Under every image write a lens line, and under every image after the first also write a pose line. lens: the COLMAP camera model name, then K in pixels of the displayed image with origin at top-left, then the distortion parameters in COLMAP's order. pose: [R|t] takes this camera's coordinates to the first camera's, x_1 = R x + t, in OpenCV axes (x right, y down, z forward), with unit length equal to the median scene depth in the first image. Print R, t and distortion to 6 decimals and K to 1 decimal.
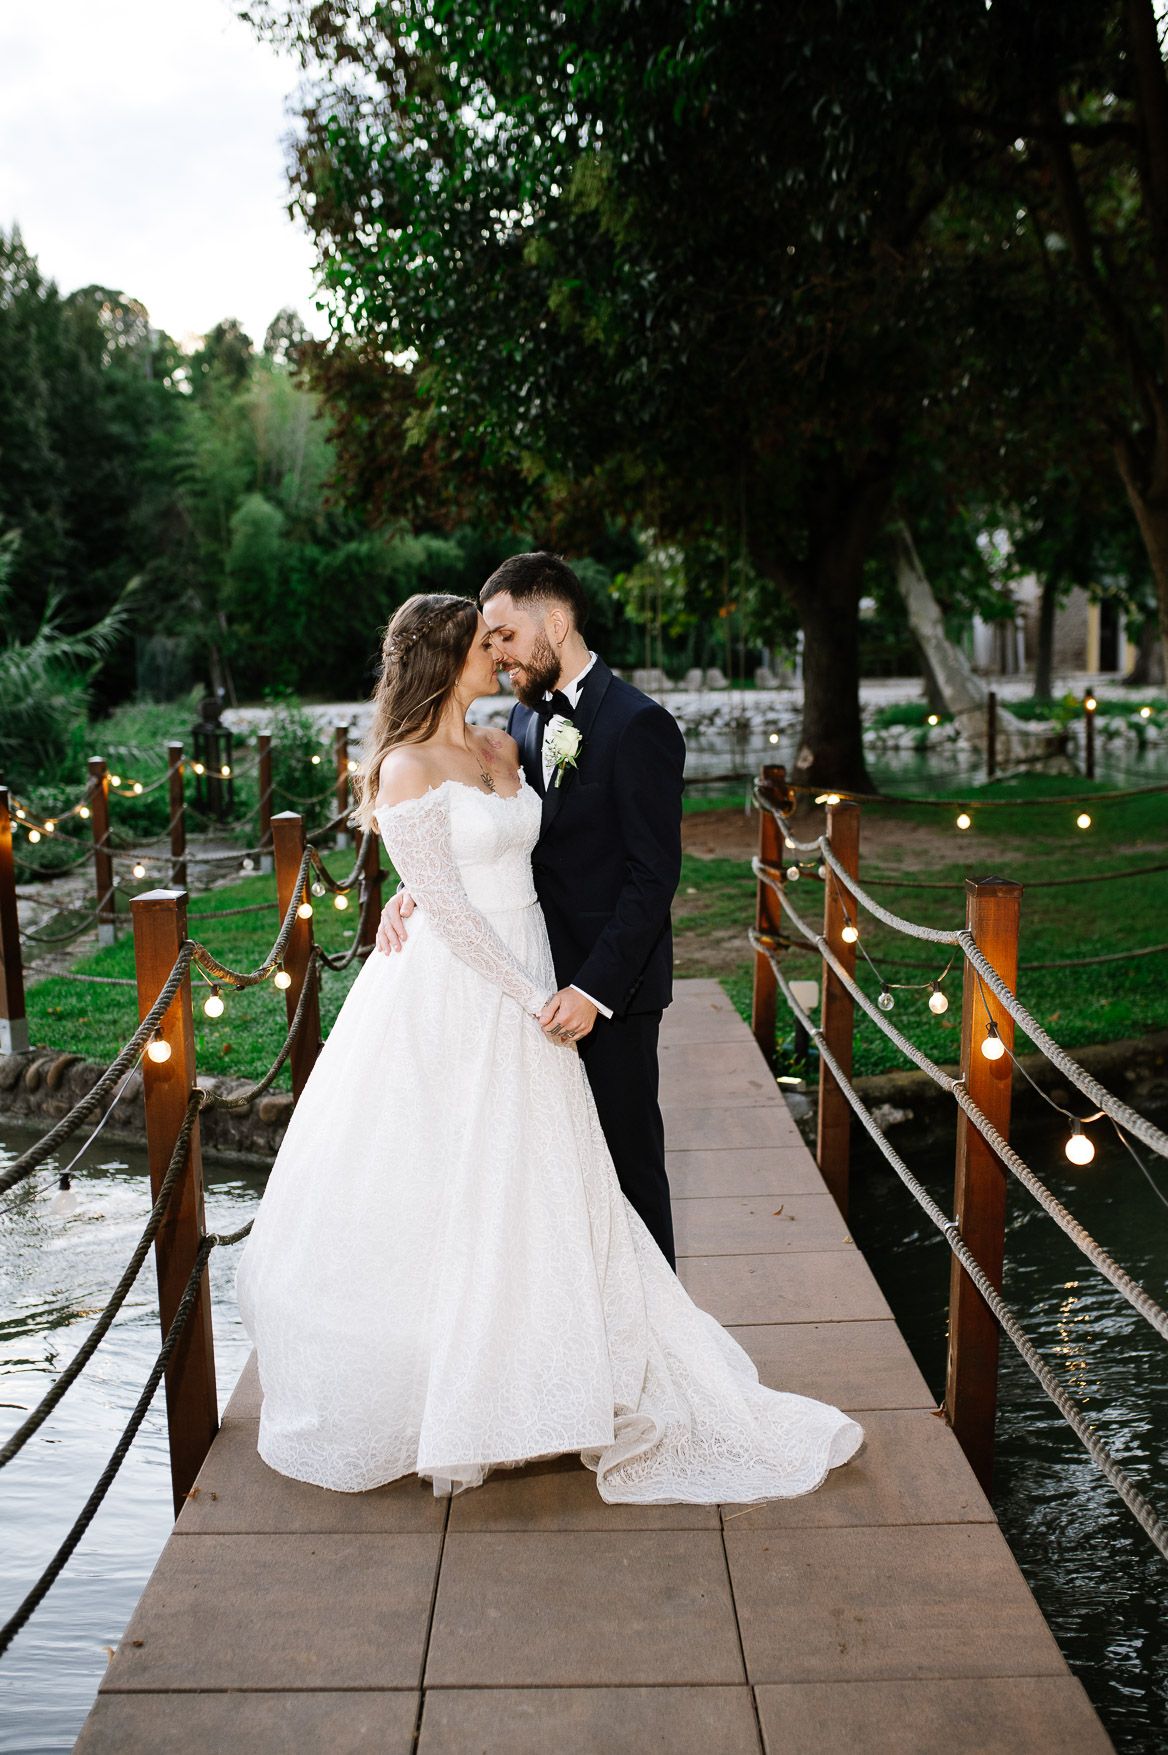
lens RADIAL K [[1515.2, 0, 584.0], [0, 1515.2, 877.5], [0, 0, 1]] dist [-0.097516, 0.123503]
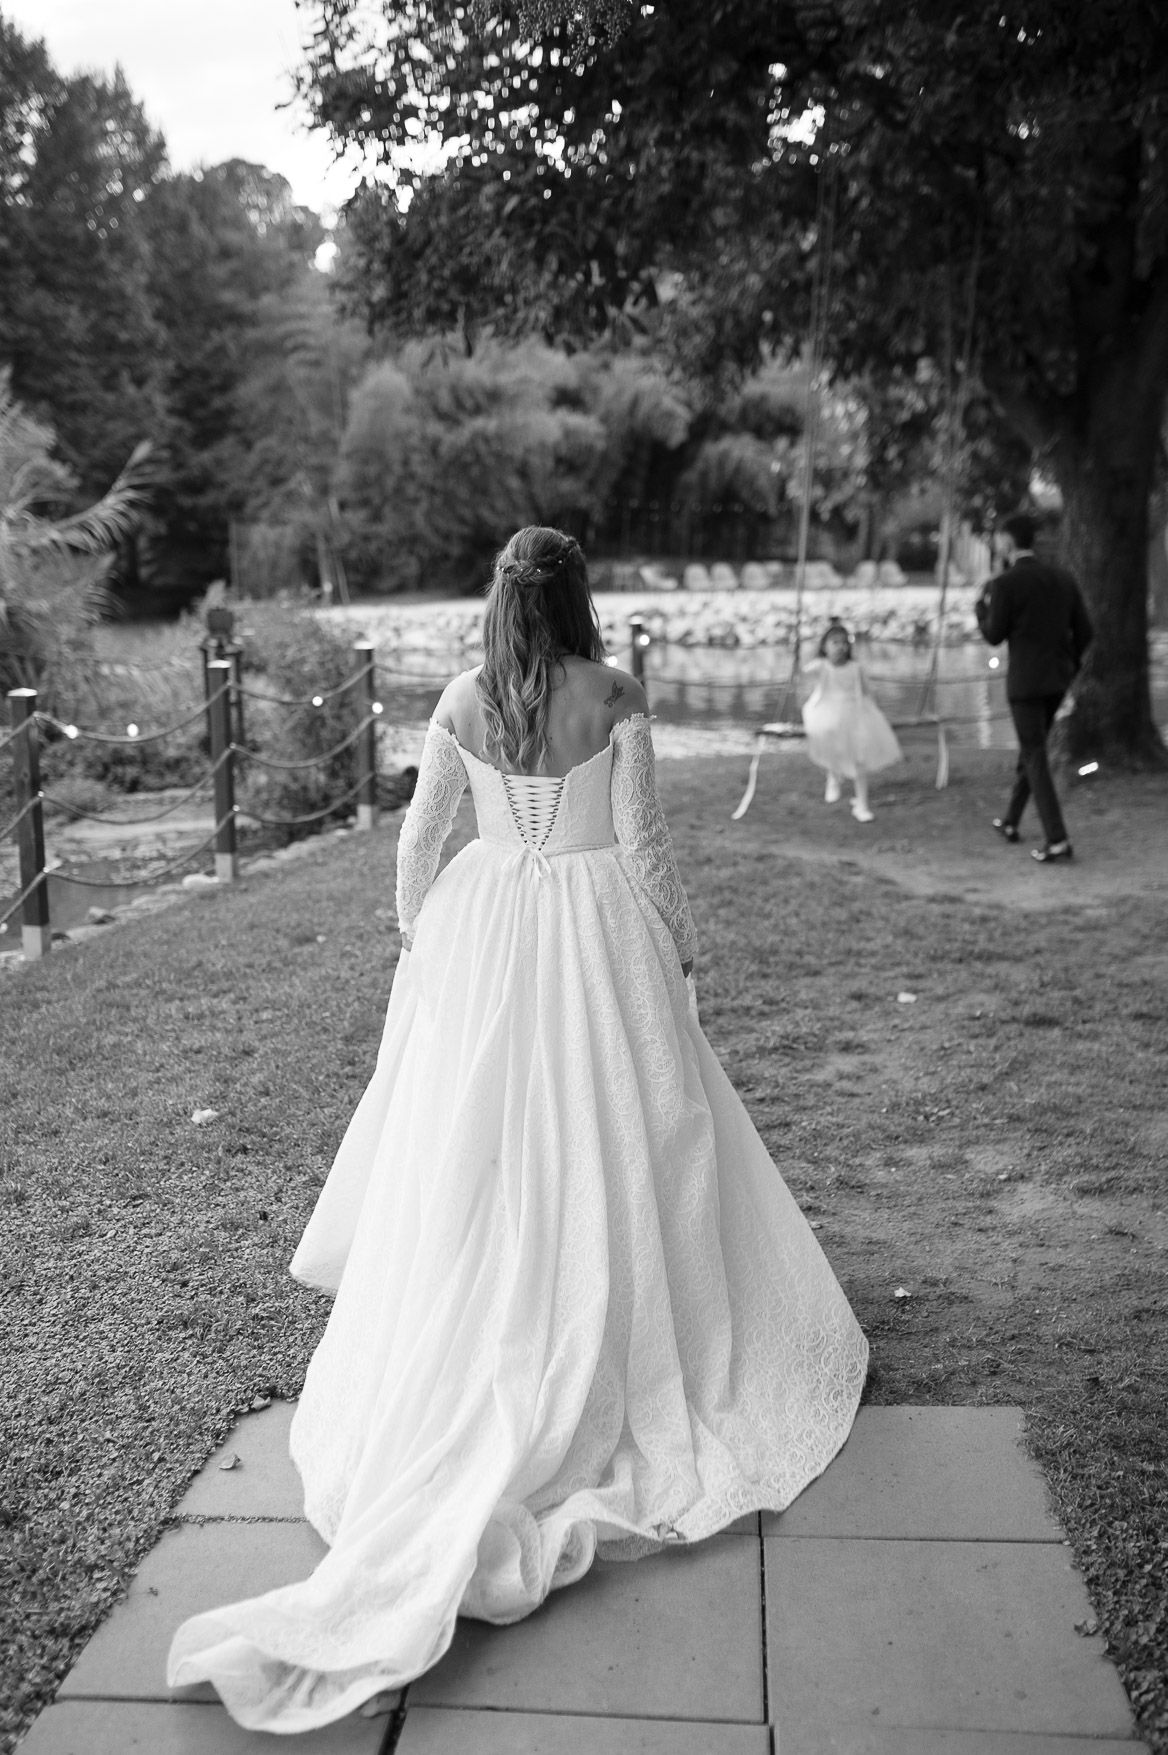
lens RADIAL K [[1515.2, 0, 584.0], [0, 1515.2, 877.5], [0, 0, 1]] dist [-0.097516, 0.123503]
pose [[0.994663, 0.020689, -0.101080, 0.002779], [-0.013622, 0.997446, 0.070109, -0.015695], [0.102273, -0.068357, 0.992405, 0.111164]]
